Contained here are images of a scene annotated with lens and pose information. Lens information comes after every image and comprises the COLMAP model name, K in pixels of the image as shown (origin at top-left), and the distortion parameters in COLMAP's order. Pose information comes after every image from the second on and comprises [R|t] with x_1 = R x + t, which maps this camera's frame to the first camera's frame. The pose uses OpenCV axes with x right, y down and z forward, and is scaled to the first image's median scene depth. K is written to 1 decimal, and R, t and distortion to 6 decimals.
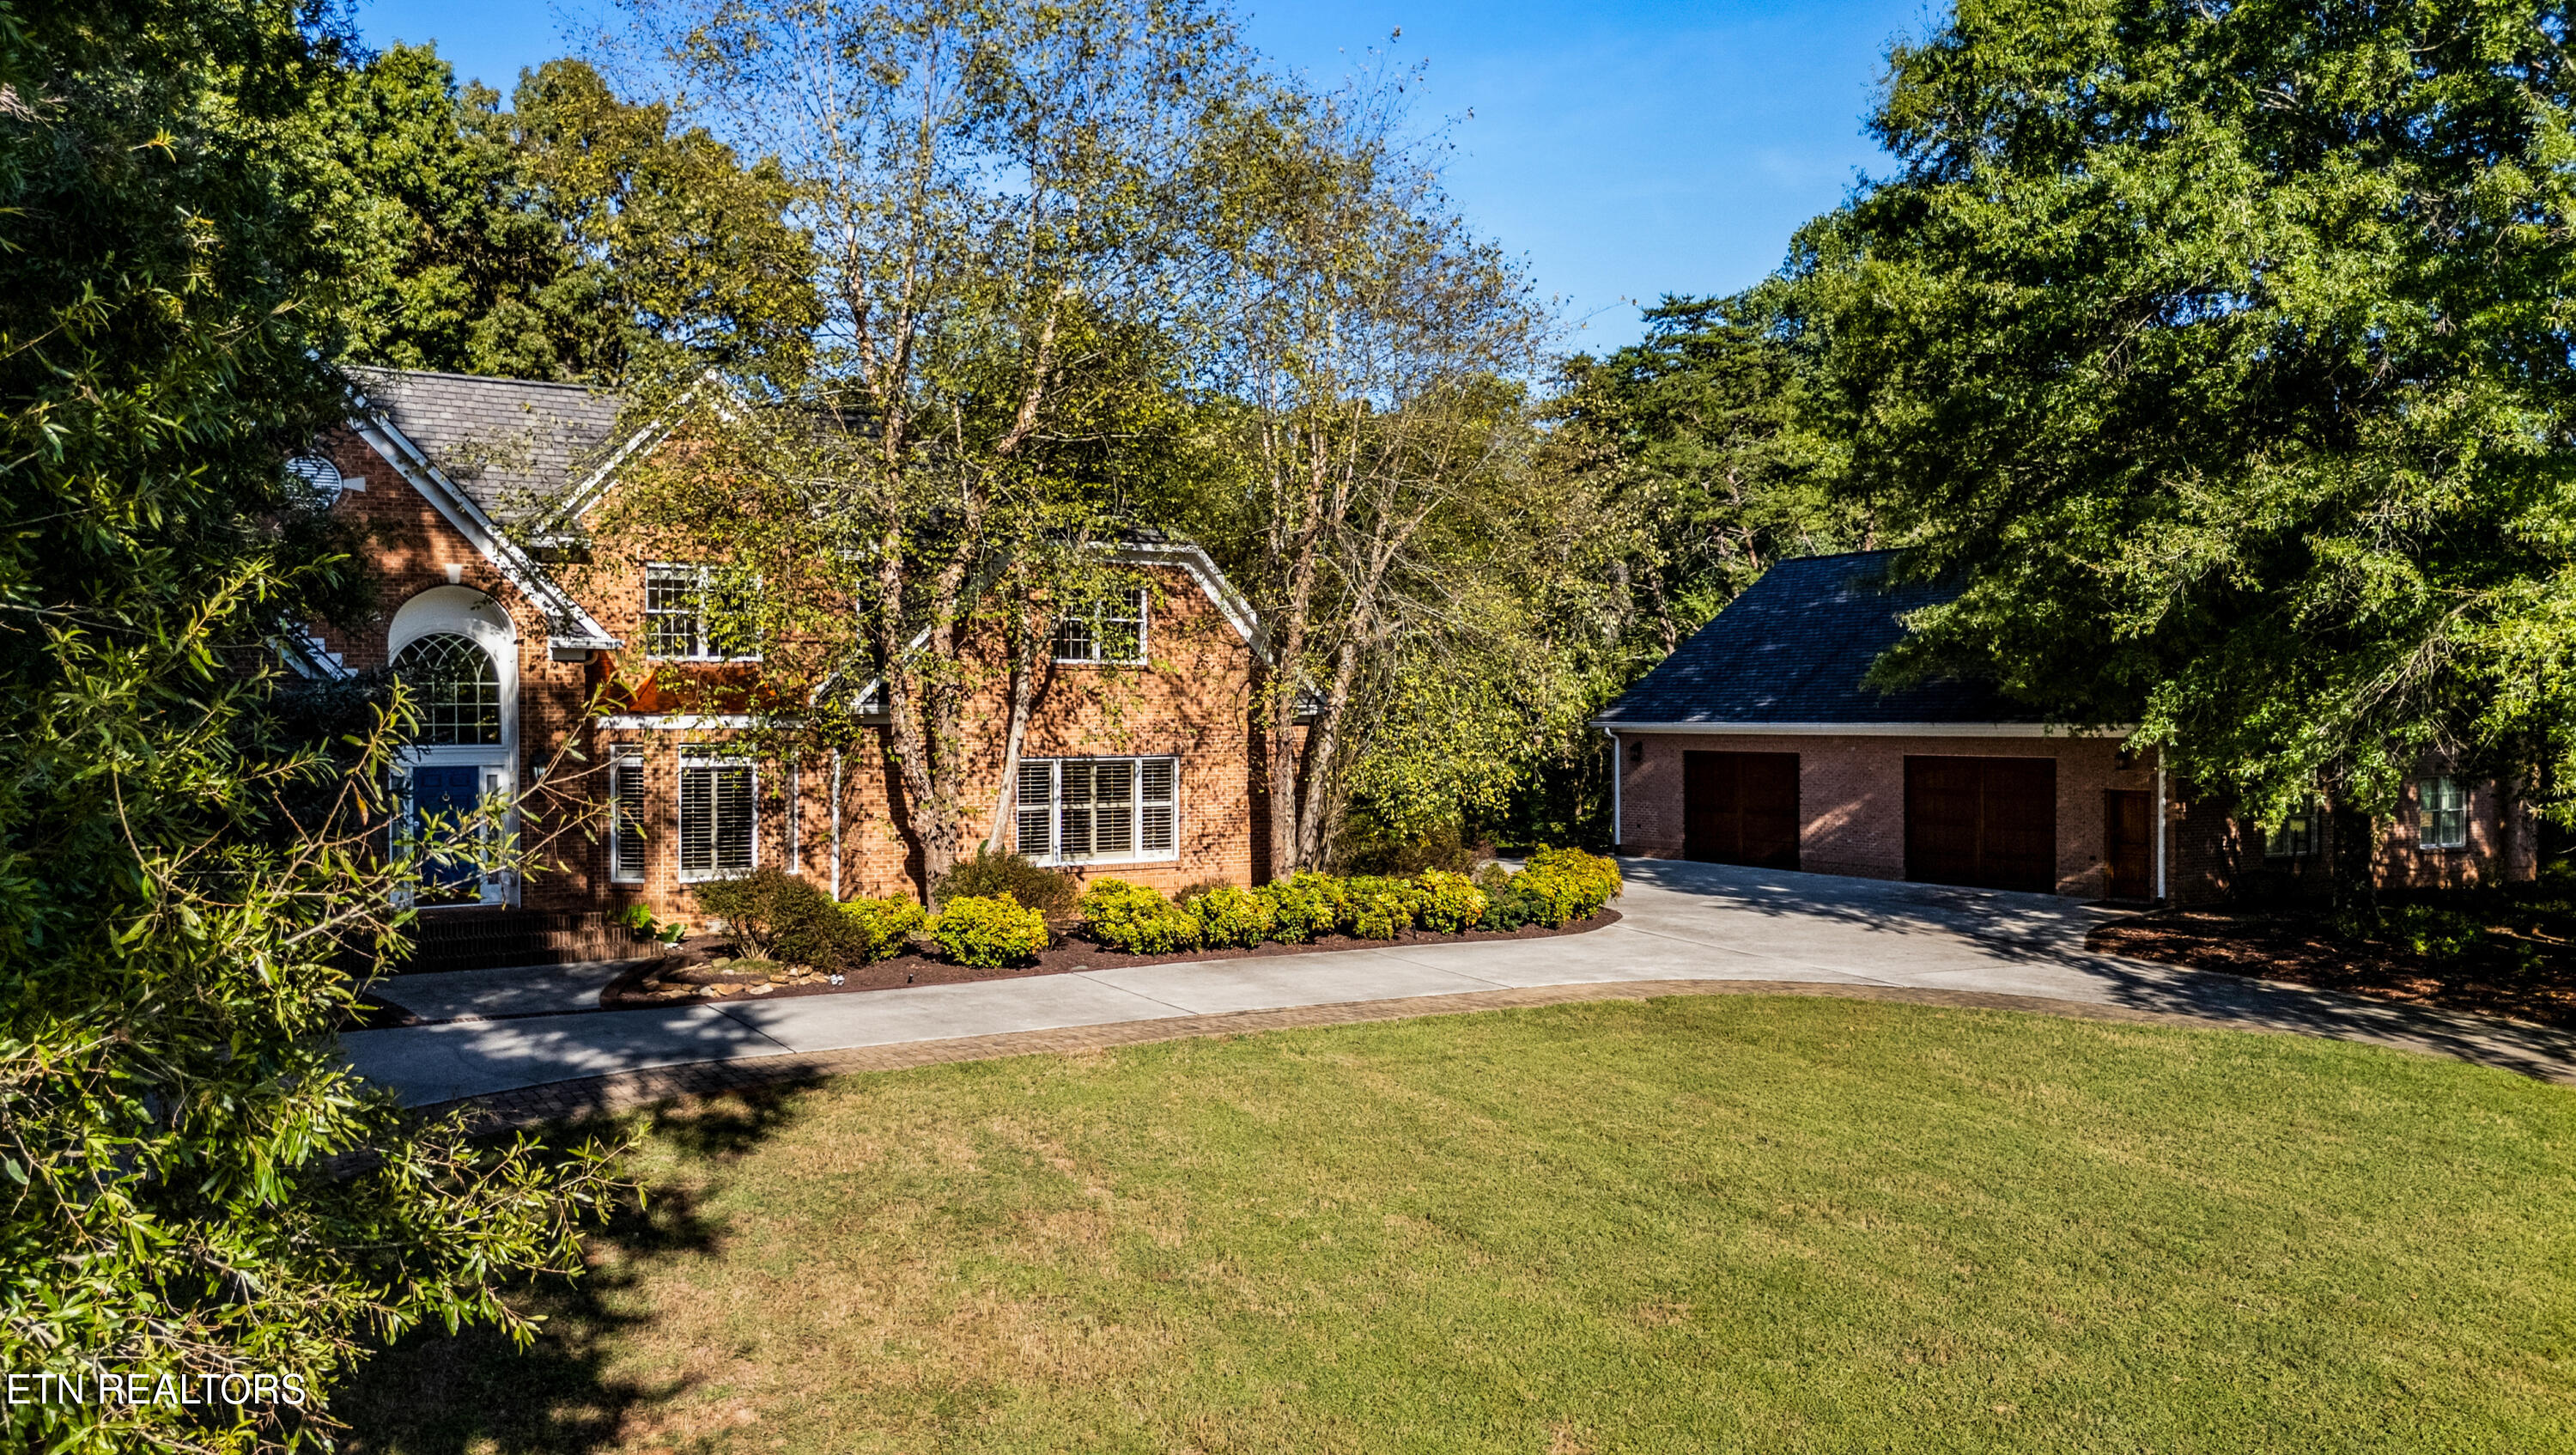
lens RADIAL K [[1924.2, 0, 1288.0], [0, 1924.2, 727.5], [0, 0, 1]] dist [0.045262, -0.000092]
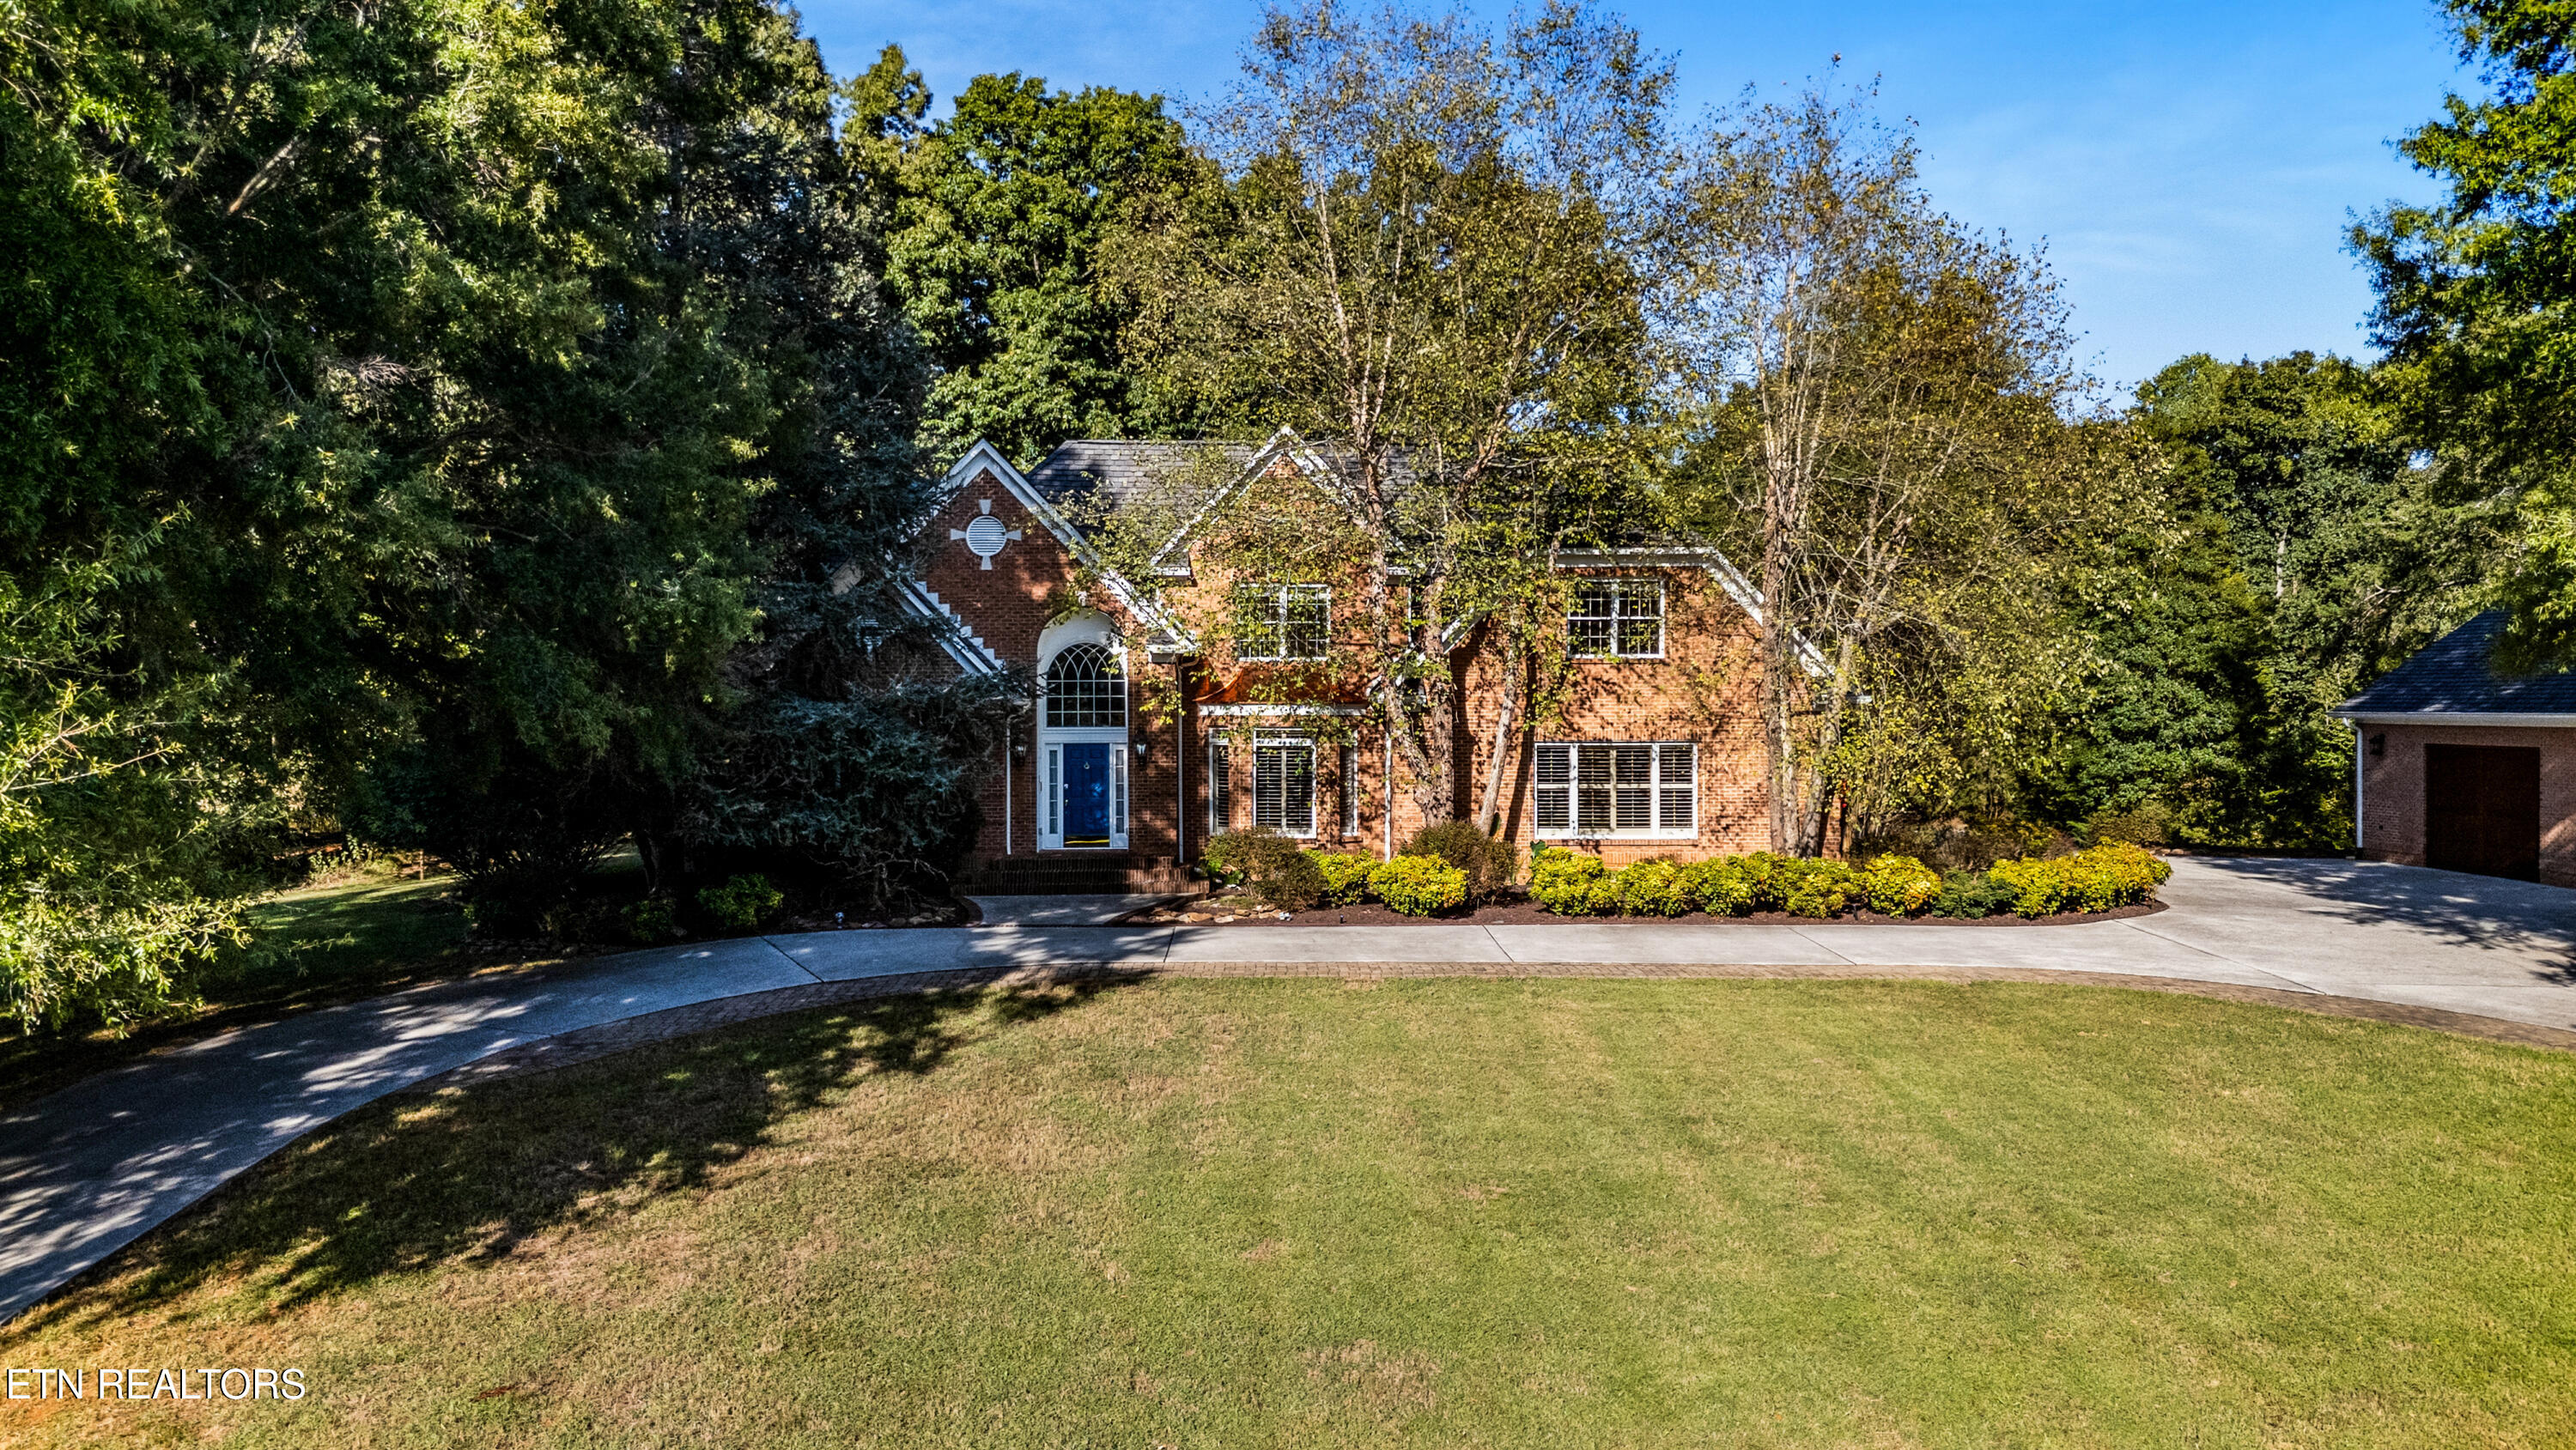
lens RADIAL K [[1889.4, 0, 1230.3], [0, 1889.4, 753.7], [0, 0, 1]] dist [-0.000285, -0.007465]
pose [[0.843817, 0.013164, -0.536469, 0.299788], [-0.002737, 0.999792, 0.020228, 0.000613], [0.536623, -0.015601, 0.843678, -0.036826]]
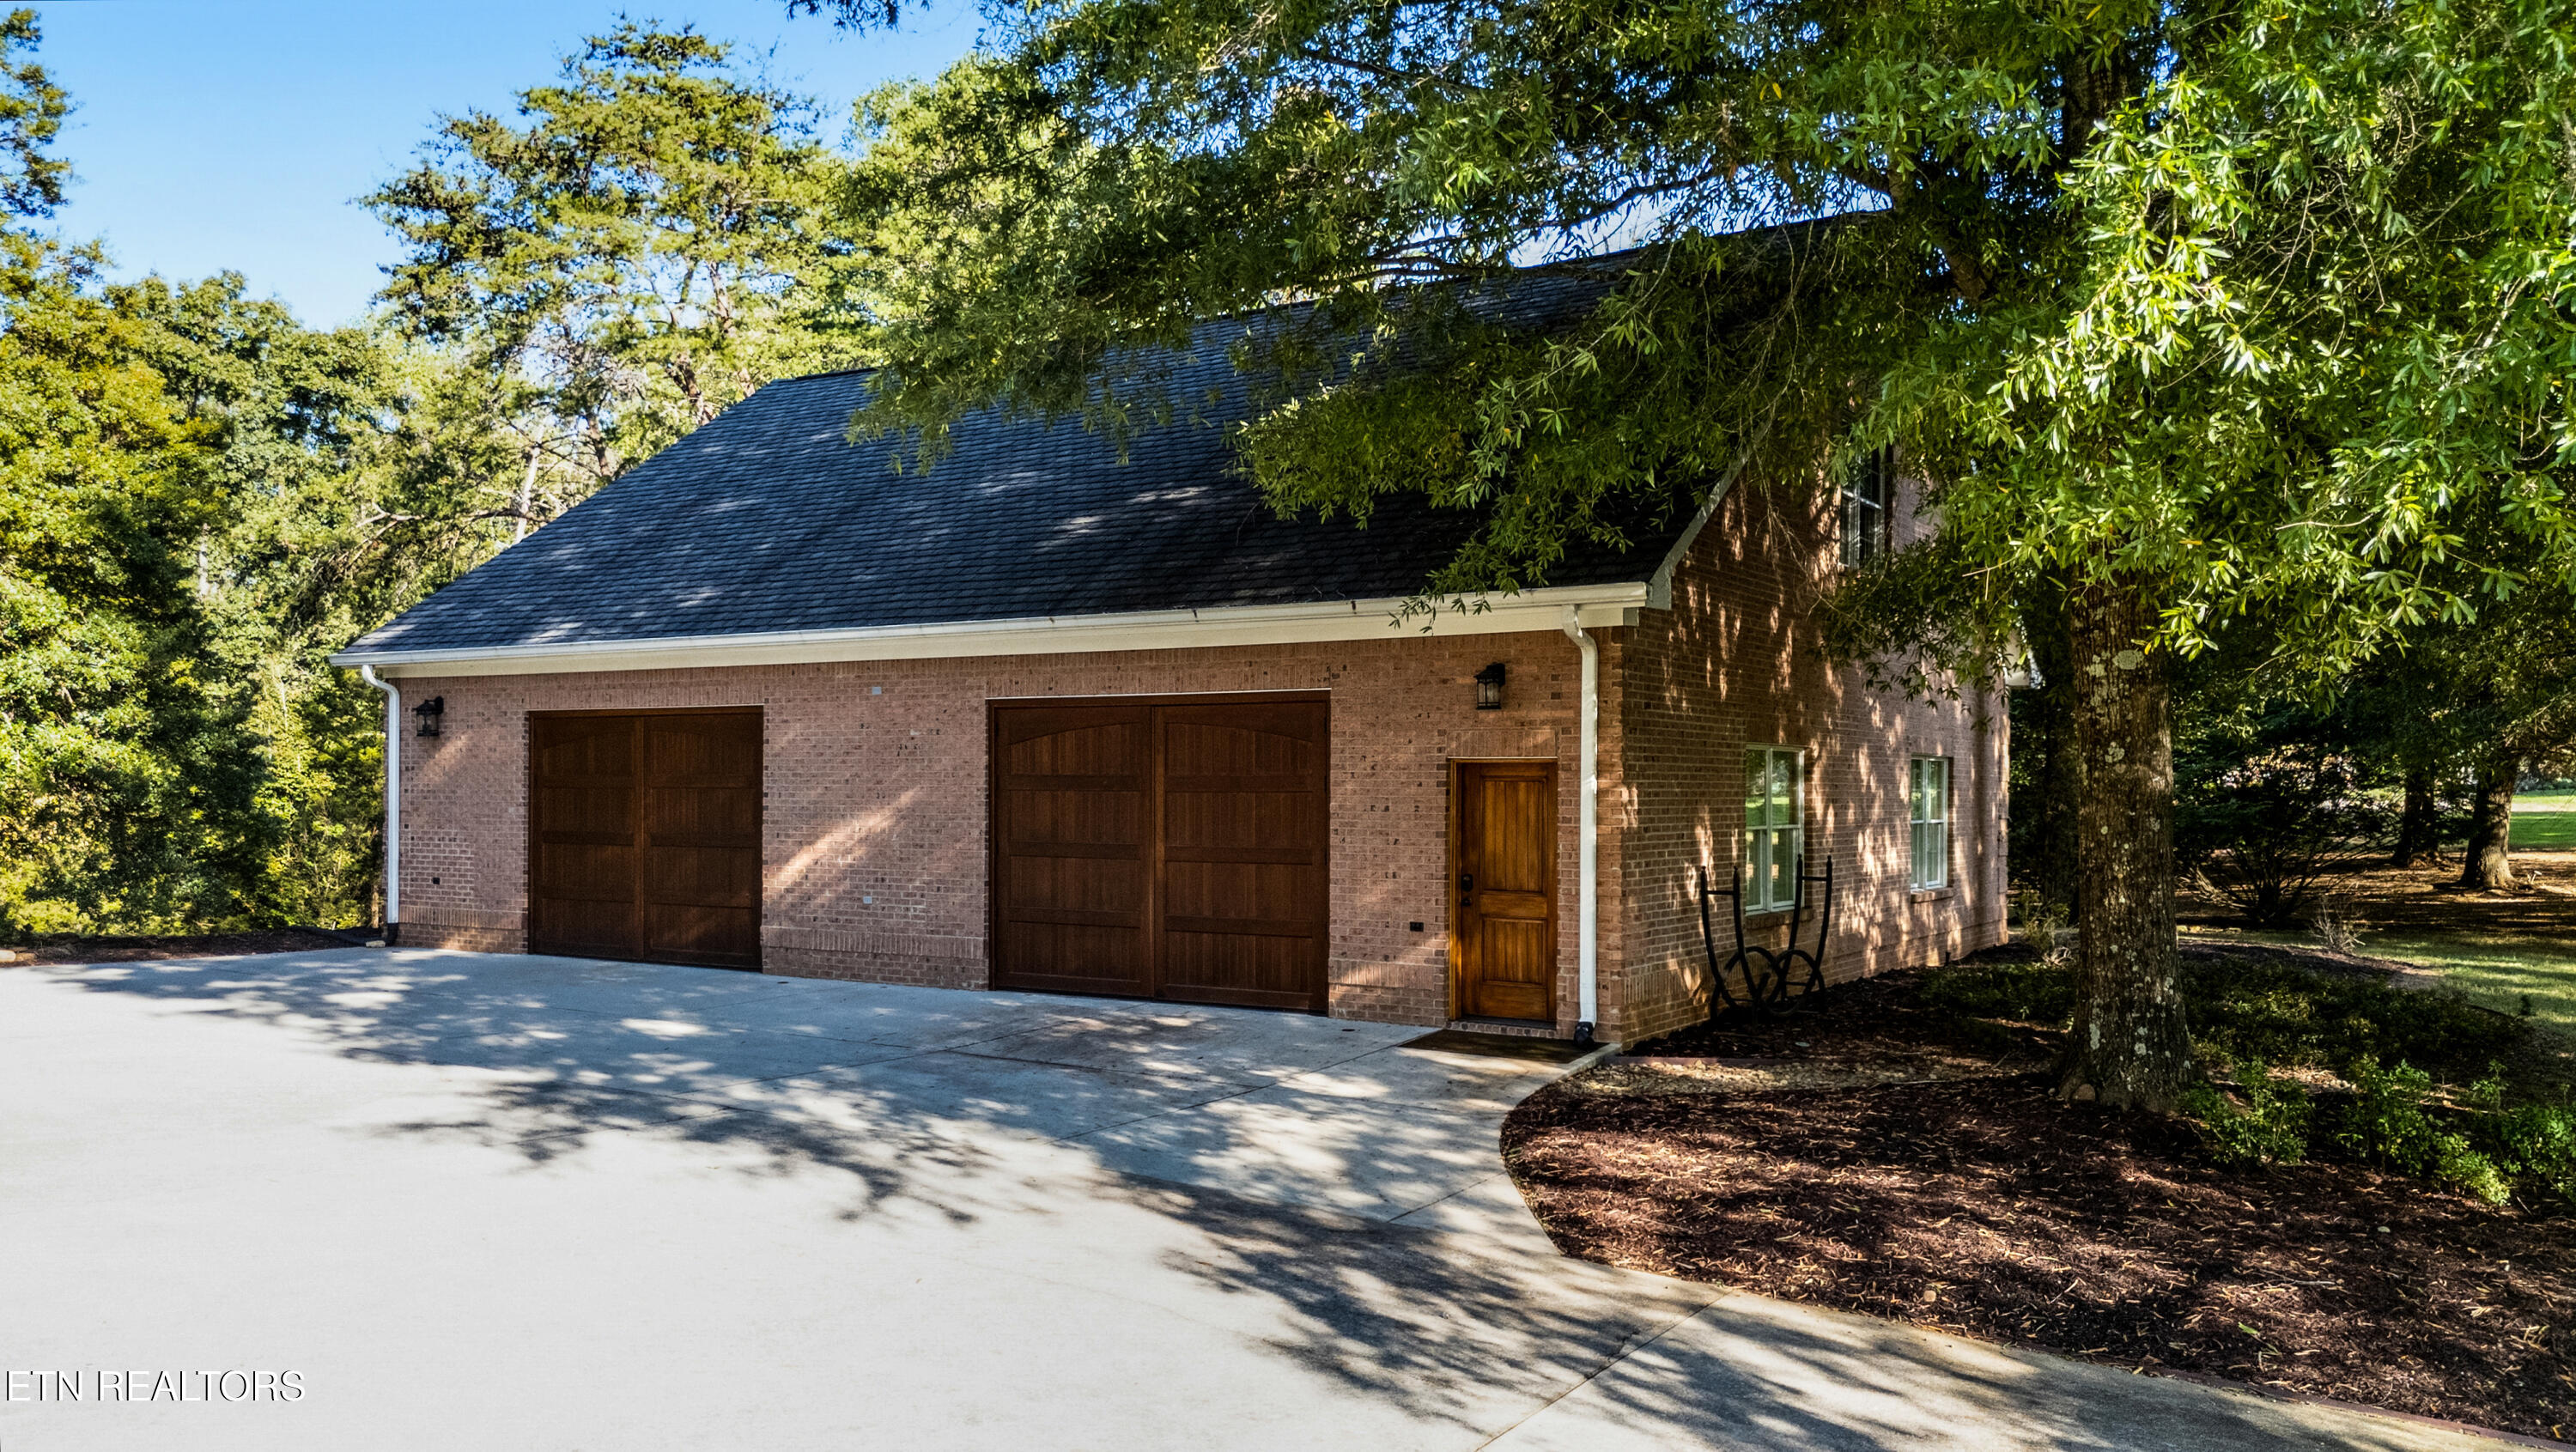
lens RADIAL K [[1923.9, 0, 1288.0], [0, 1923.9, 726.0], [0, 0, 1]] dist [0.045262, -0.000092]
pose [[0.898478, 0.017051, 0.438687, 0.240133], [-0.001509, 0.999360, -0.035752, 0.045095], [-0.439016, 0.031461, 0.897928, 0.736789]]
